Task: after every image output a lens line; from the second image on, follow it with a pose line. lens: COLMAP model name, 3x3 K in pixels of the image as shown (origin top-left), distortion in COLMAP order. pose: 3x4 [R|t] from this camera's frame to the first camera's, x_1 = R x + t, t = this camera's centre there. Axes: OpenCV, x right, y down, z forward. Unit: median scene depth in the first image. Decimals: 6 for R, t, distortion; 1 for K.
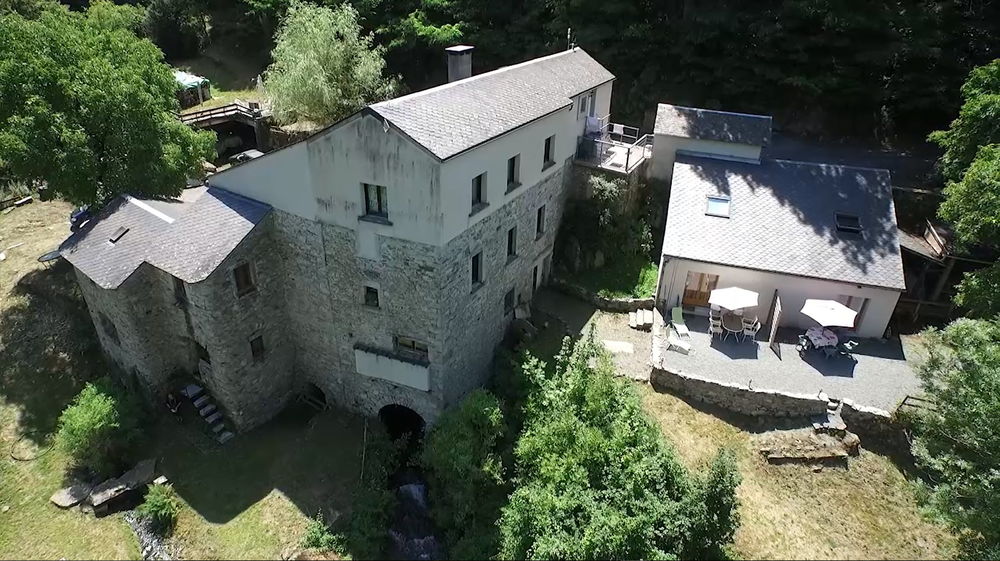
lens RADIAL K [[622.6, 0, 500.0], [0, 622.6, 280.5], [0, 0, 1]] dist [-0.042668, 0.000957]
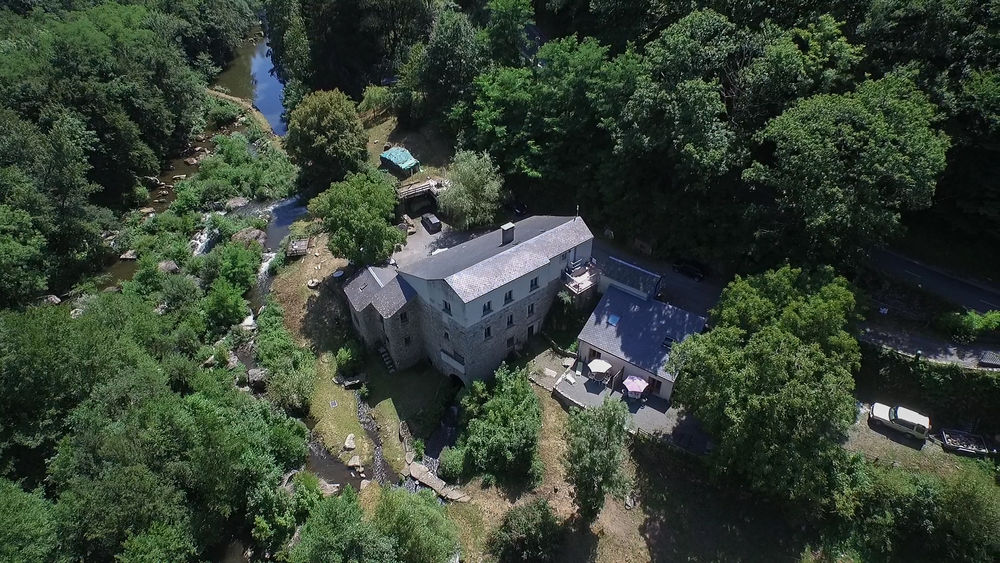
lens RADIAL K [[622.6, 0, 500.0], [0, 622.6, 281.5], [0, 0, 1]] dist [-0.042668, 0.000957]
pose [[0.929194, 0.196771, -0.312858, 0.722098], [-0.149655, 0.974307, 0.168311, -0.623650], [0.337939, -0.109572, 0.934768, -1.246678]]
